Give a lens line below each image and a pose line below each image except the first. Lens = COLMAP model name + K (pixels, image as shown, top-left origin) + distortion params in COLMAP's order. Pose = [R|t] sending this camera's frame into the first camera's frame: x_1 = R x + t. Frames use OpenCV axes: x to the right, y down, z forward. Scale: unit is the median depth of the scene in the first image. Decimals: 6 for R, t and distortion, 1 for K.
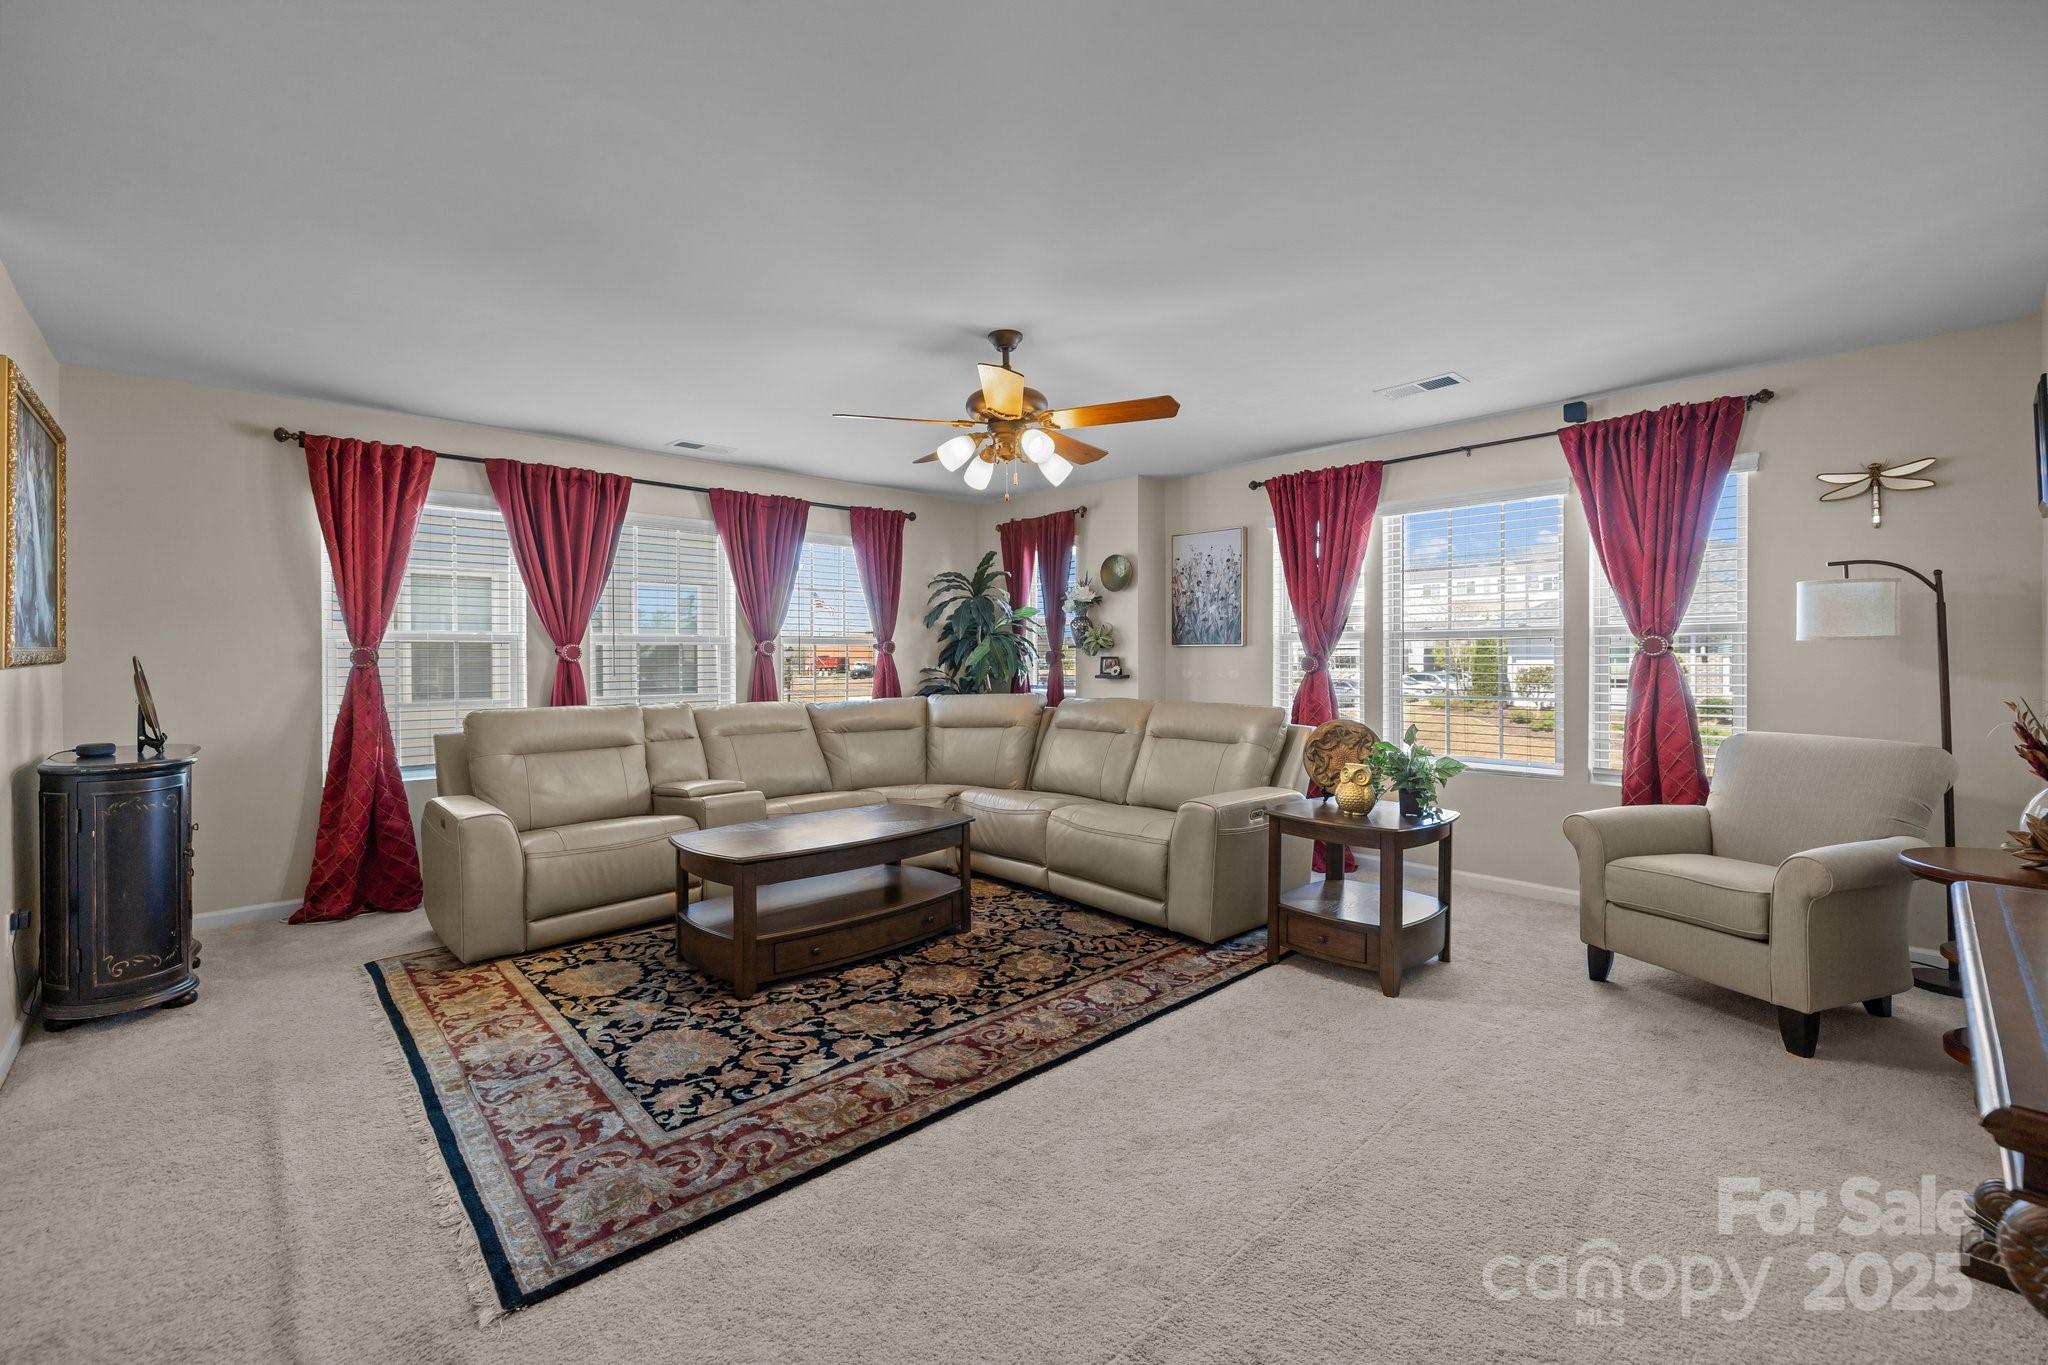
lens RADIAL K [[862.7, 0, 1006.6], [0, 862.7, 663.6], [0, 0, 1]] dist [0.000156, -0.000353]
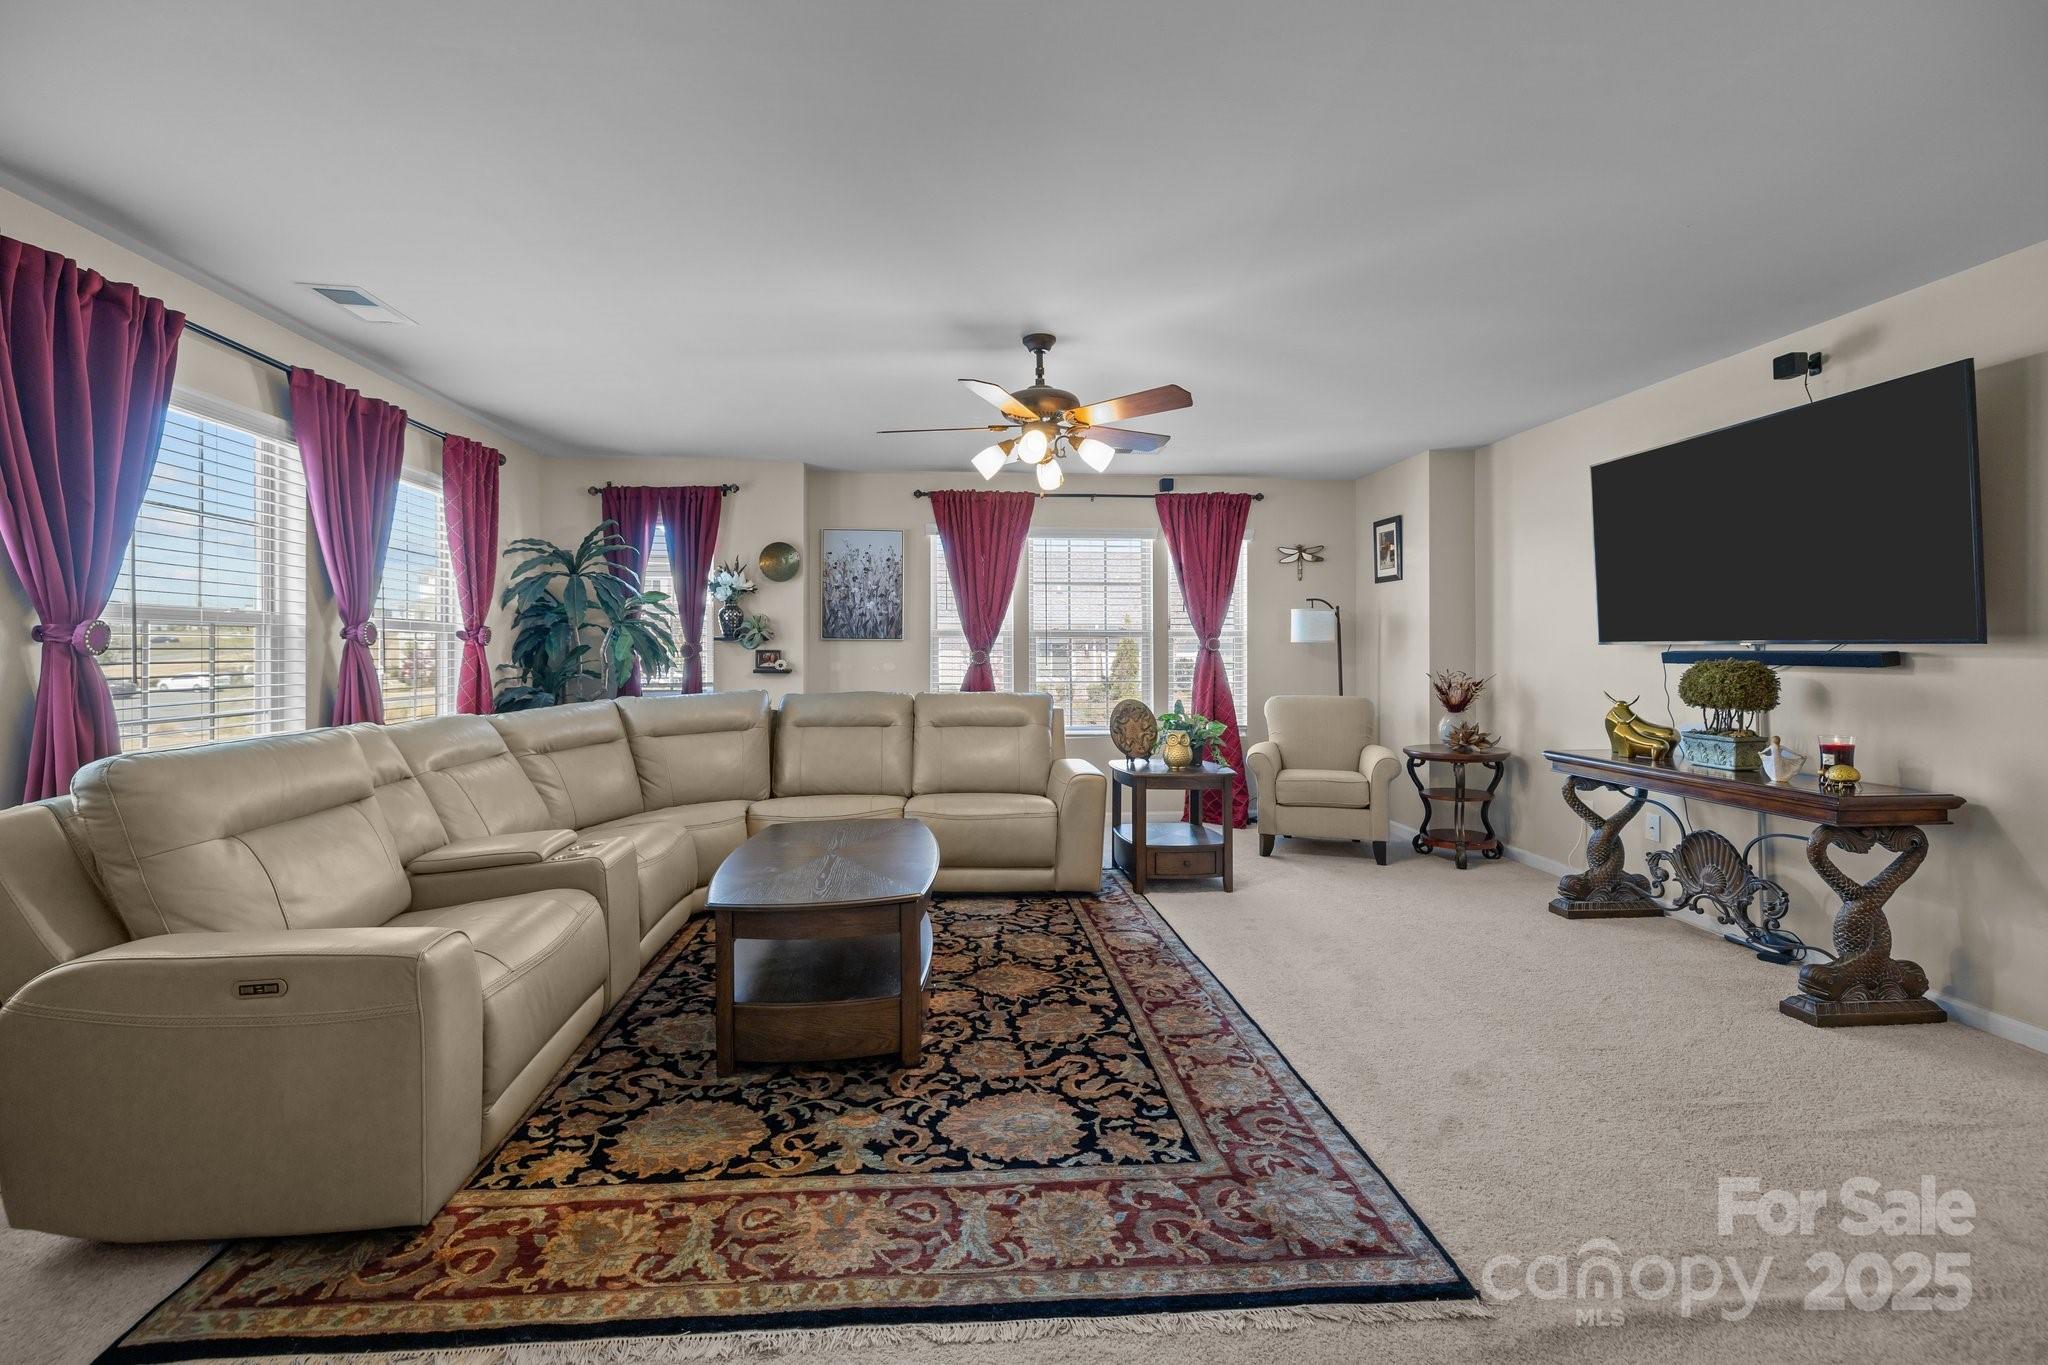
lens RADIAL K [[862.7, 0, 1006.6], [0, 862.7, 663.6], [0, 0, 1]] dist [0.000156, -0.000353]
pose [[0.610701, -0.007689, 0.791824, -0.876796], [0.002522, 0.999967, 0.007765, -0.000038], [-0.791857, -0.002746, 0.610700, 0.420337]]
